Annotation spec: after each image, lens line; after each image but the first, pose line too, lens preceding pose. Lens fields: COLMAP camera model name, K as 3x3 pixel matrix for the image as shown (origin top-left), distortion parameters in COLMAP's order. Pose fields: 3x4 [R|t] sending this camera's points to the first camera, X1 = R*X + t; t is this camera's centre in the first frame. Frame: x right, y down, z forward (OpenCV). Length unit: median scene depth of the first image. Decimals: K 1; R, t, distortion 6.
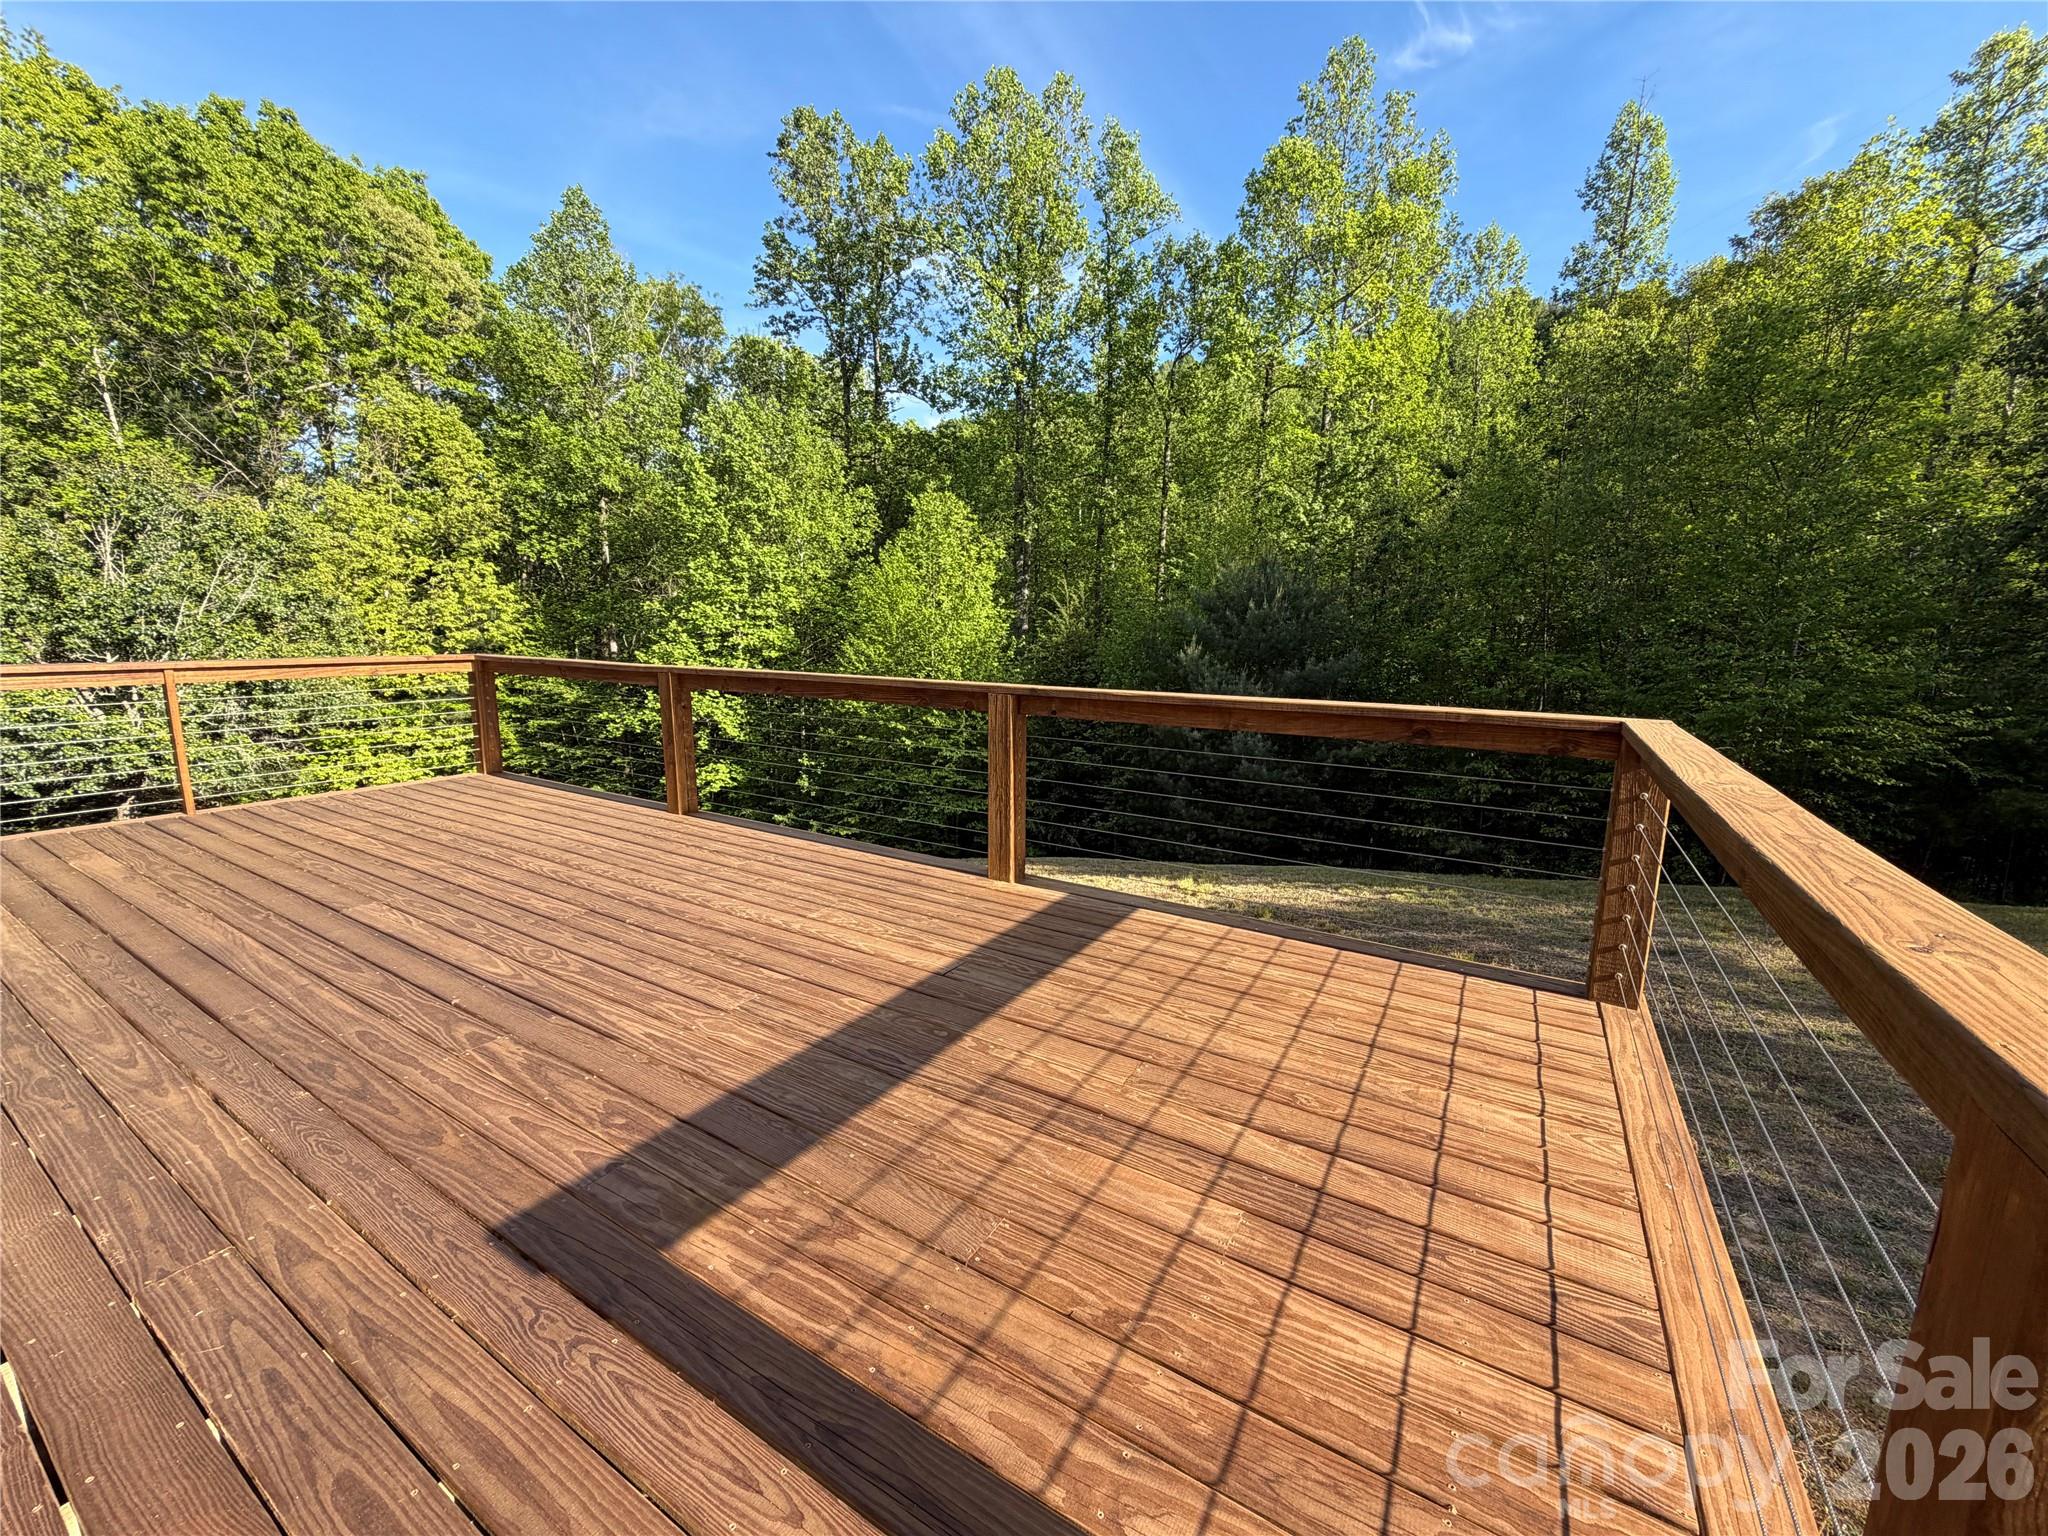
lens RADIAL K [[815.2, 0, 1020.3], [0, 815.2, 771.7], [0, 0, 1]] dist [0.000164, -0.000018]
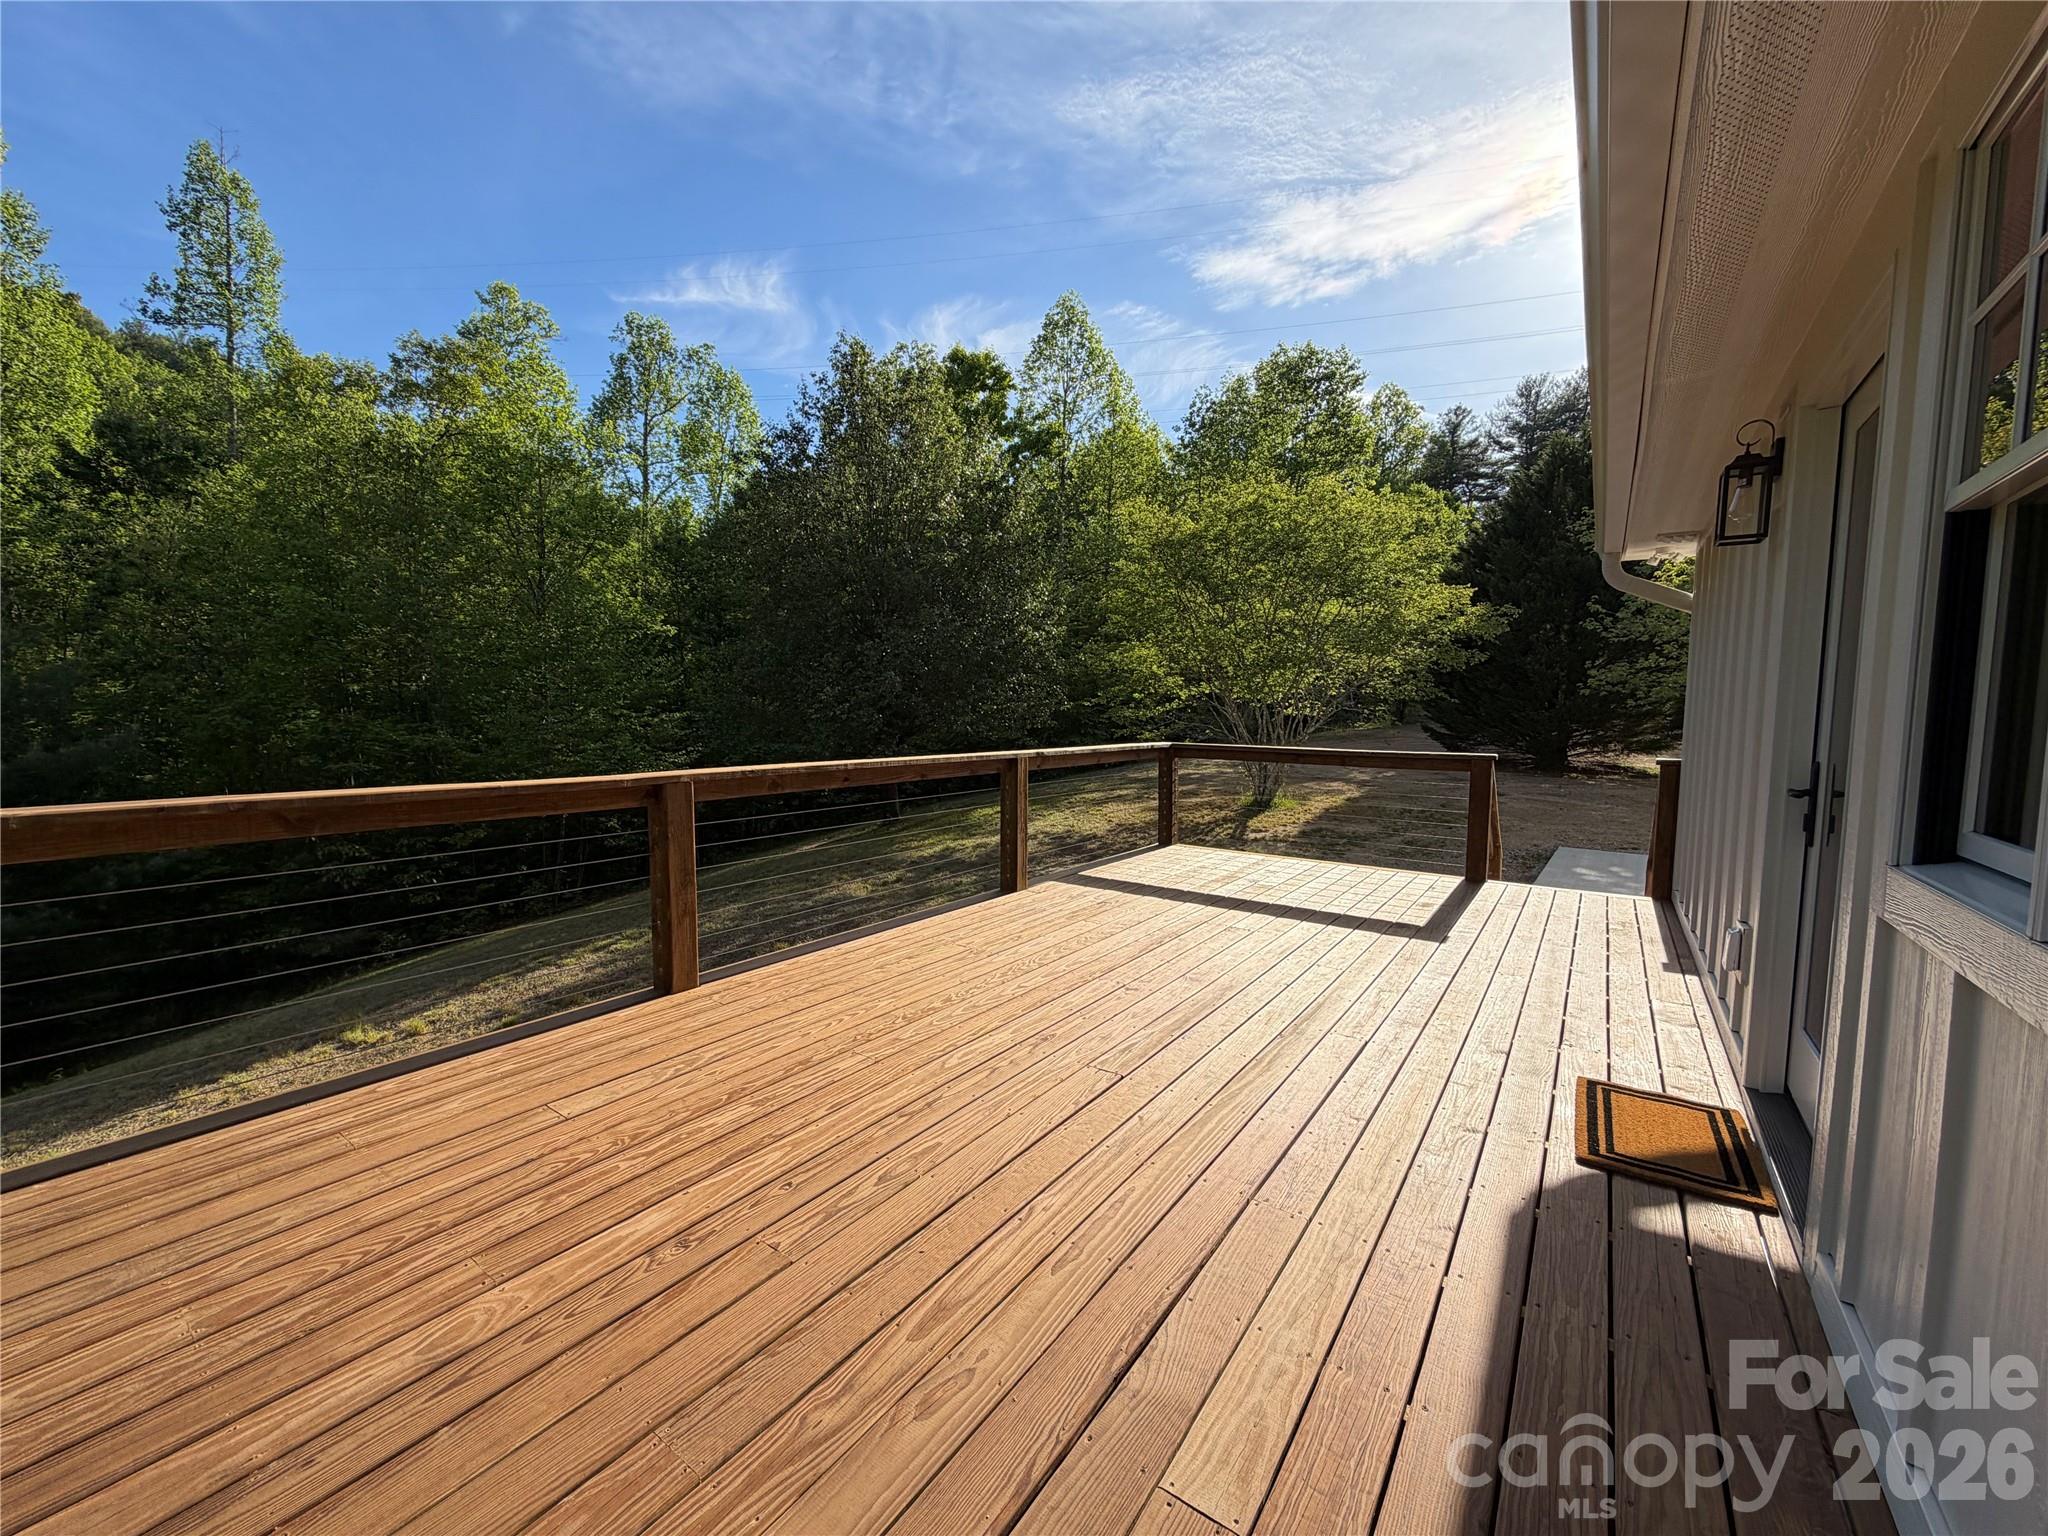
lens RADIAL K [[815.2, 0, 1020.3], [0, 815.2, 771.7], [0, 0, 1]] dist [0.000164, -0.000018]
pose [[0.064269, -0.086413, 0.994184, -0.536846], [0.163972, 0.983618, 0.074895, -0.066657], [-0.984369, 0.158205, 0.077386, 0.328755]]
